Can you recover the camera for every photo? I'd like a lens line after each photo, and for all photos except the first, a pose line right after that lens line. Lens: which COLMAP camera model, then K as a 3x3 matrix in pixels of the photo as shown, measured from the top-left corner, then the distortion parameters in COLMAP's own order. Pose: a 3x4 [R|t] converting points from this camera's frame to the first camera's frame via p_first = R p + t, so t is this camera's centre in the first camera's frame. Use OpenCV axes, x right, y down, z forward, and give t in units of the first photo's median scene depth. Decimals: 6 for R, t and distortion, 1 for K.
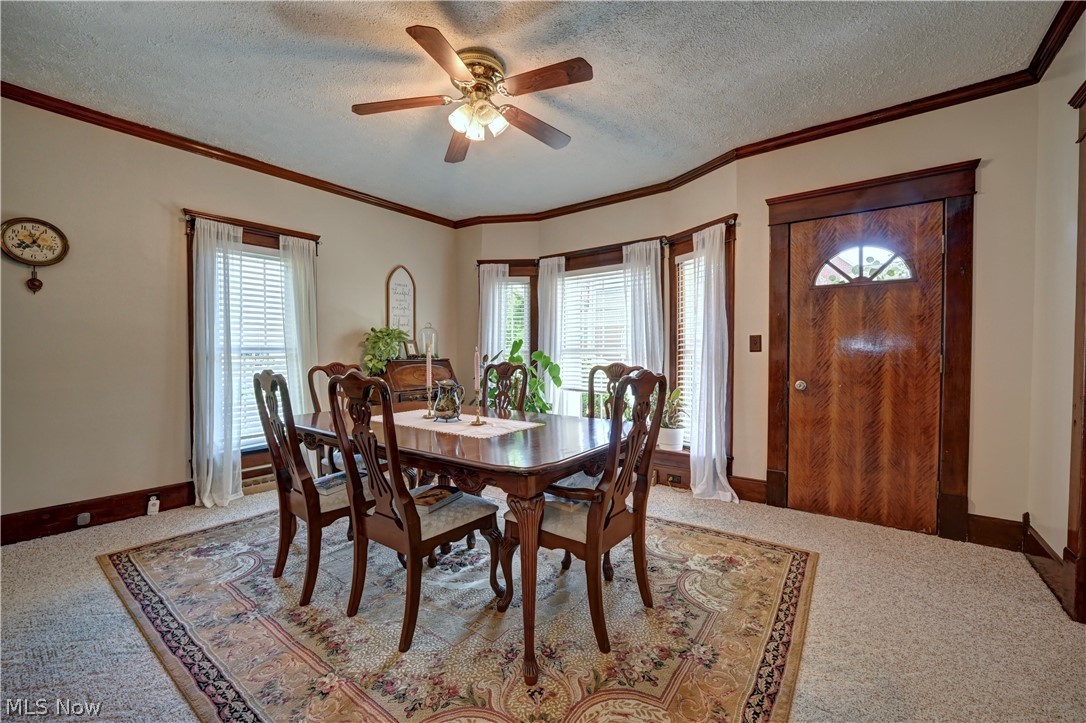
lens RADIAL K [[451.7, 0, 547.9], [0, 451.7, 358.8], [0, 0, 1]] dist [-0.028640, 0.007020]
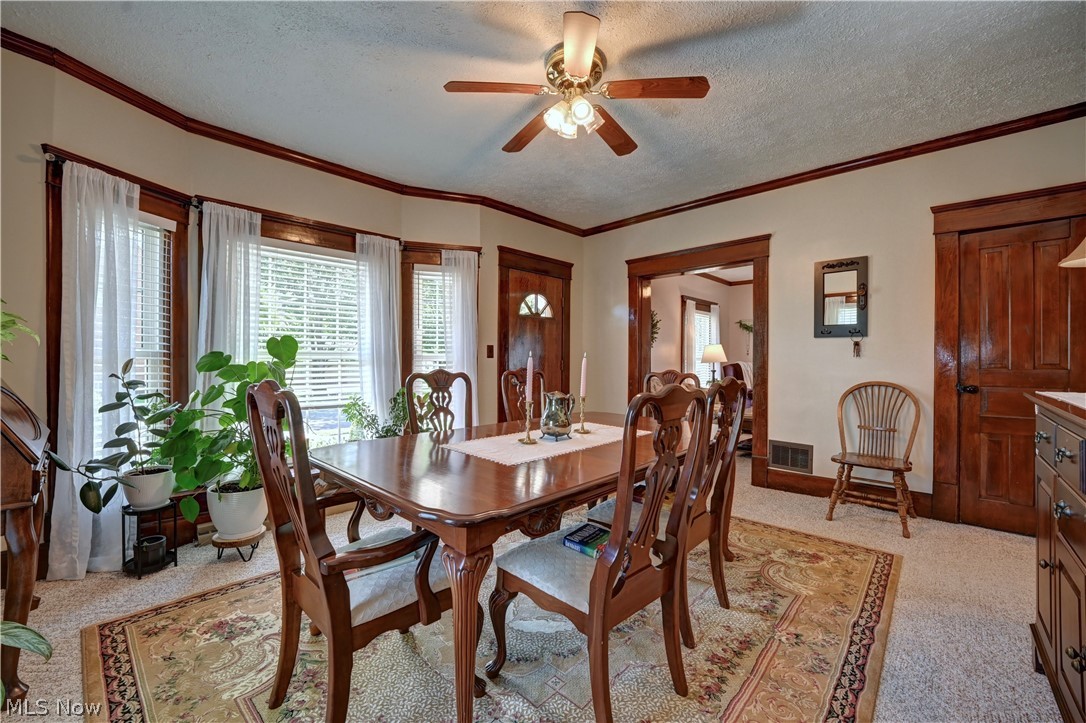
lens RADIAL K [[451.7, 0, 547.9], [0, 451.7, 358.8], [0, 0, 1]] dist [-0.028640, 0.007020]
pose [[0.077274, 0.008541, 0.996973, -0.935024], [0.007349, 0.999931, -0.009136, -0.002292], [-0.996983, 0.008033, 0.077206, 0.828152]]
